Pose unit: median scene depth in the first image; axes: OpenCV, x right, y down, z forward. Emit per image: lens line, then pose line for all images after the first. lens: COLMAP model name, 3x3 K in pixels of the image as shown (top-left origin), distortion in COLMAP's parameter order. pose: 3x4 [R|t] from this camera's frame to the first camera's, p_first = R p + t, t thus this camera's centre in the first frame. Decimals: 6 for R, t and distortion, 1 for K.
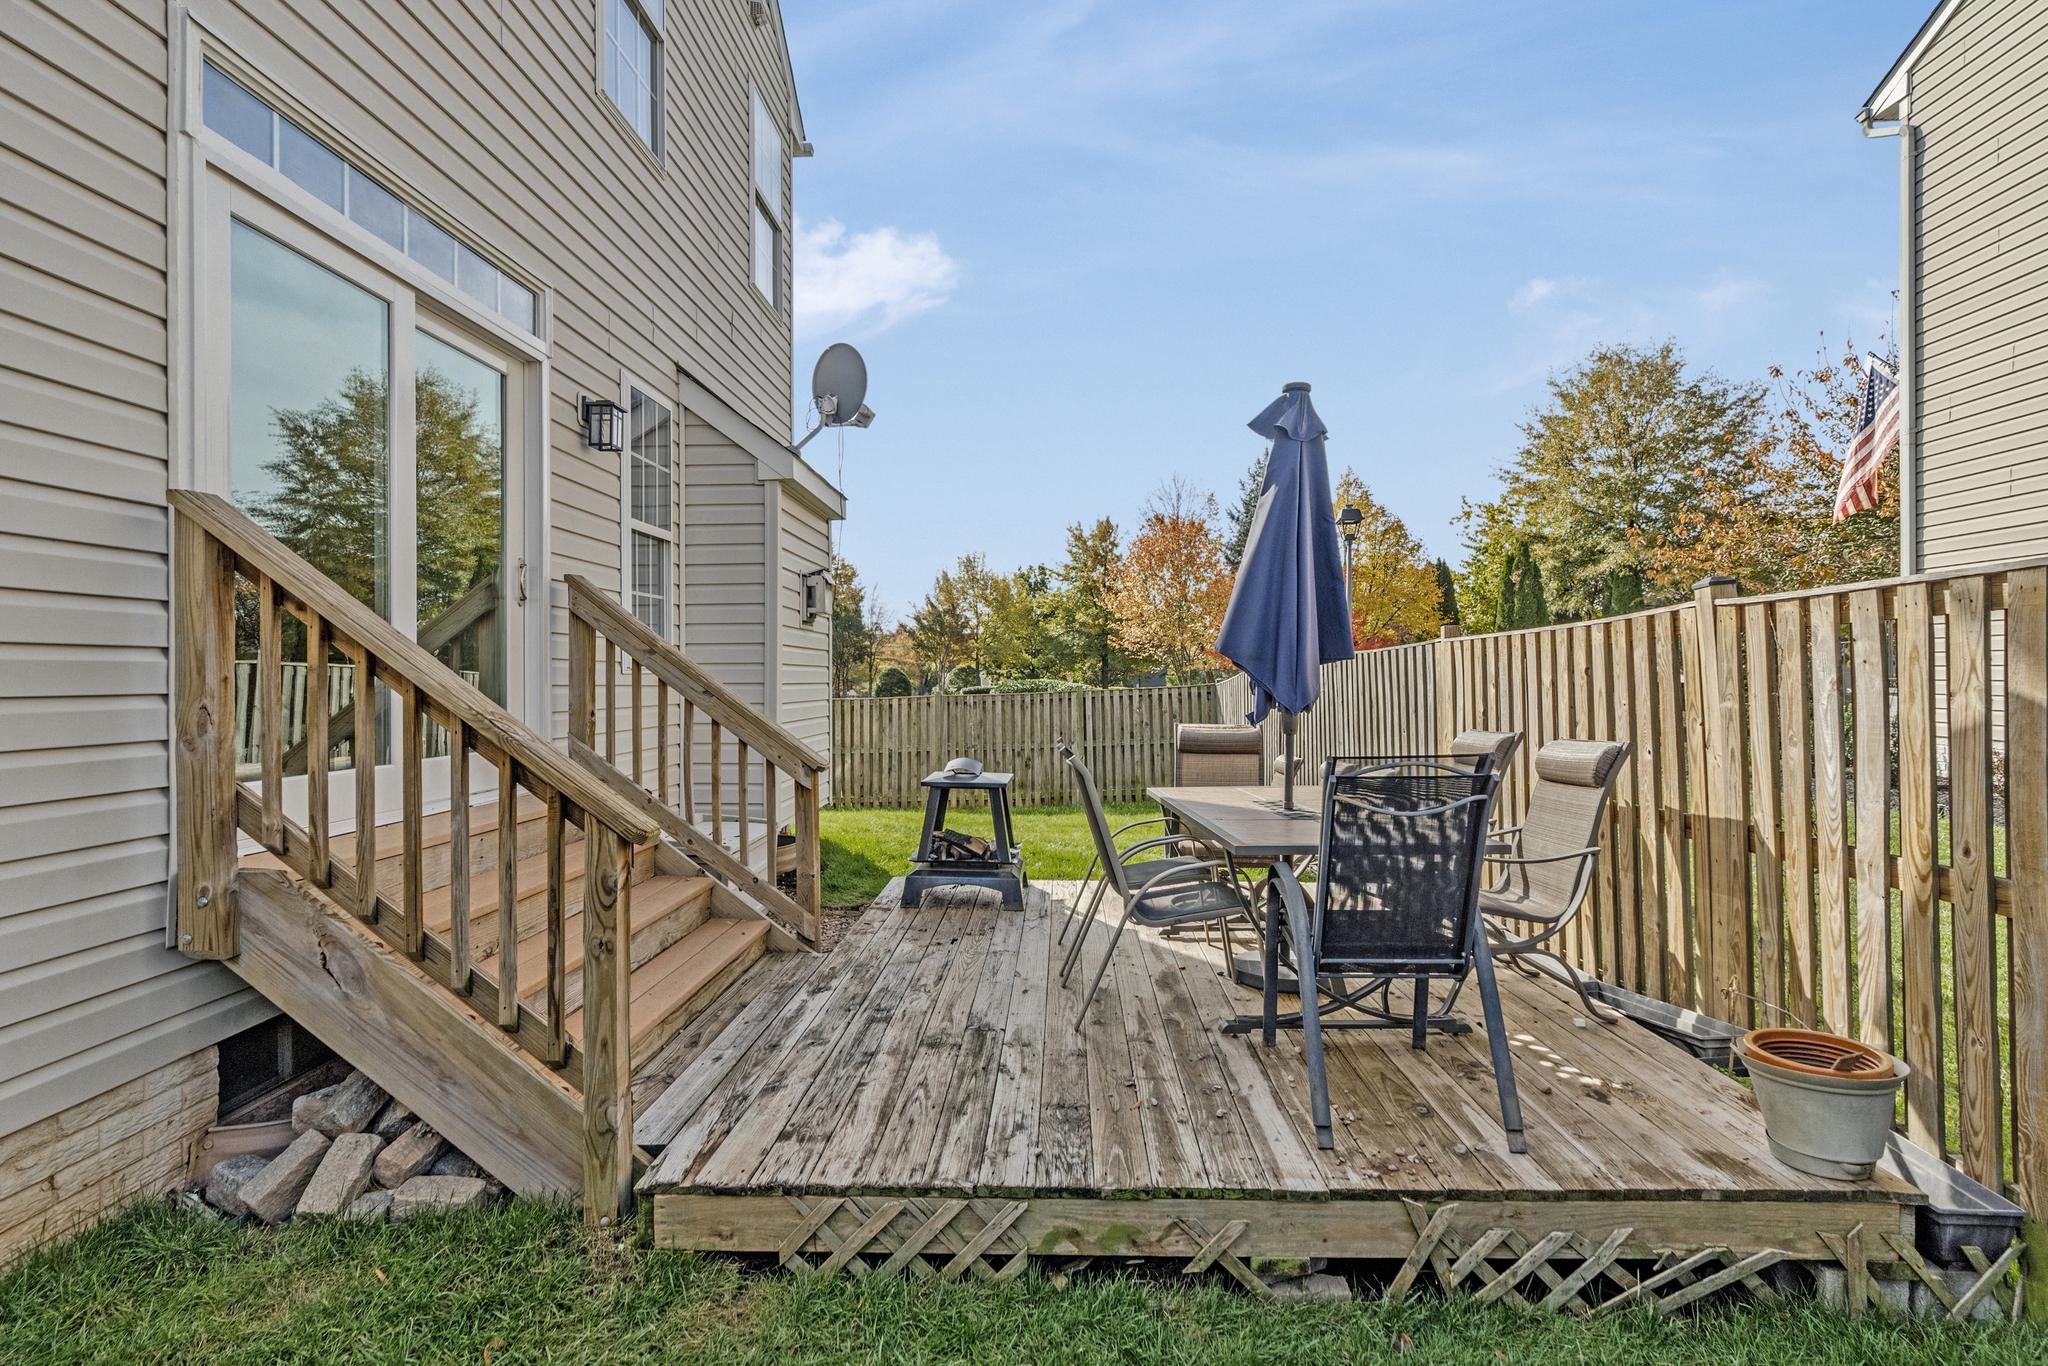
lens RADIAL K [[954.1, 0, 1018.2], [0, 954.1, 673.4], [0, 0, 1]] dist [-0.003580, 0.000254]
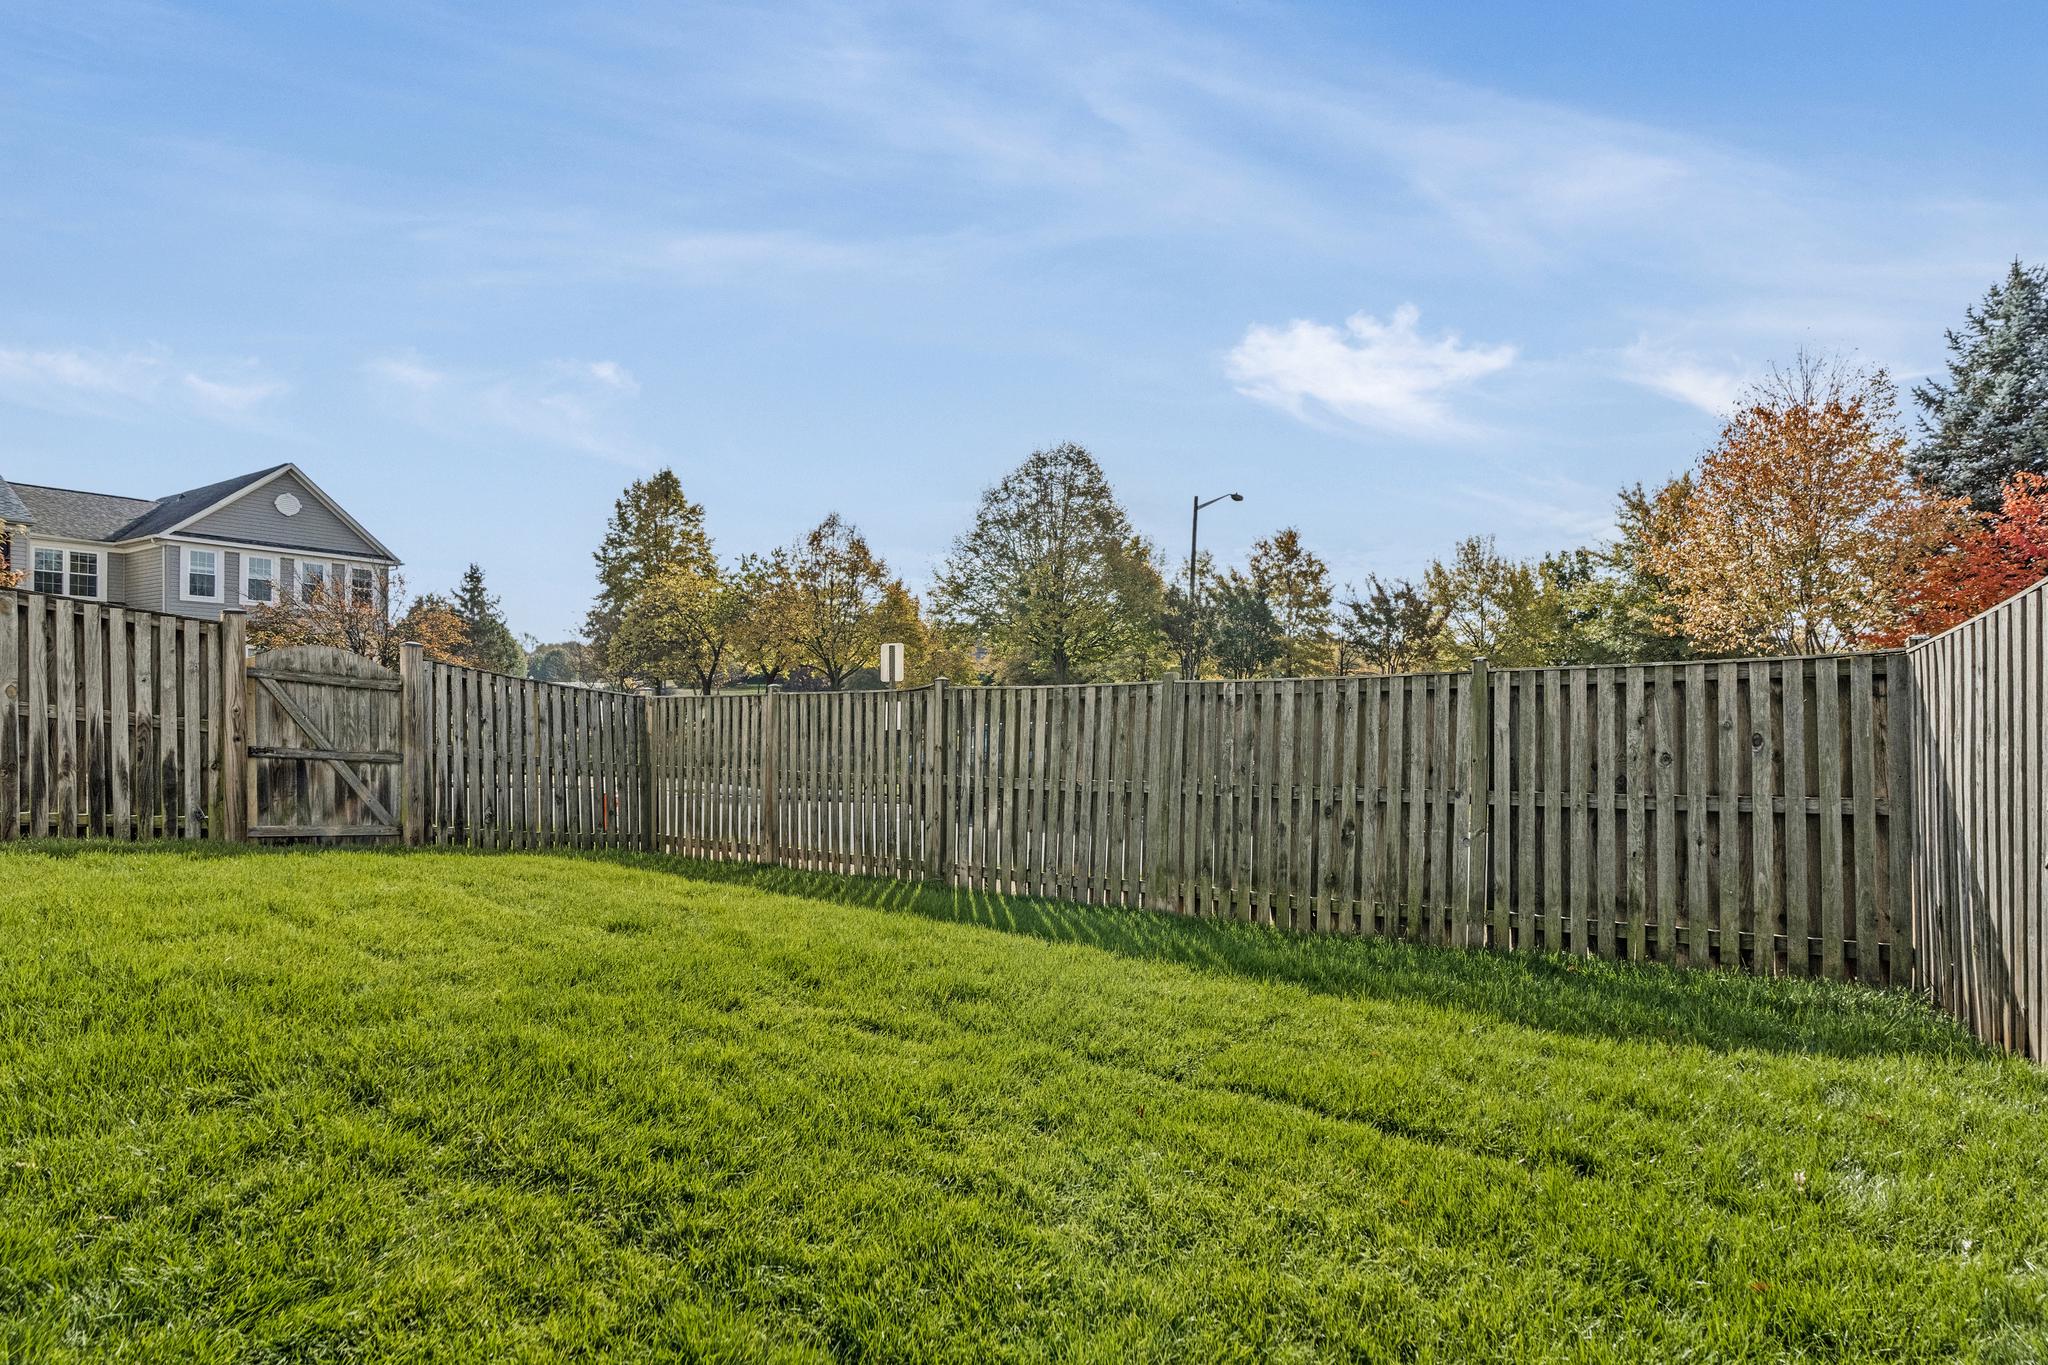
lens RADIAL K [[985.6, 0, 1026.5], [0, 985.6, 710.8], [0, 0, 1]] dist [-0.002108, -0.000222]
pose [[0.874879, 0.022083, -0.483837, 0.098988], [-0.015025, 0.999717, 0.018461, 0.030280], [0.484108, -0.008882, 0.874963, 0.521006]]
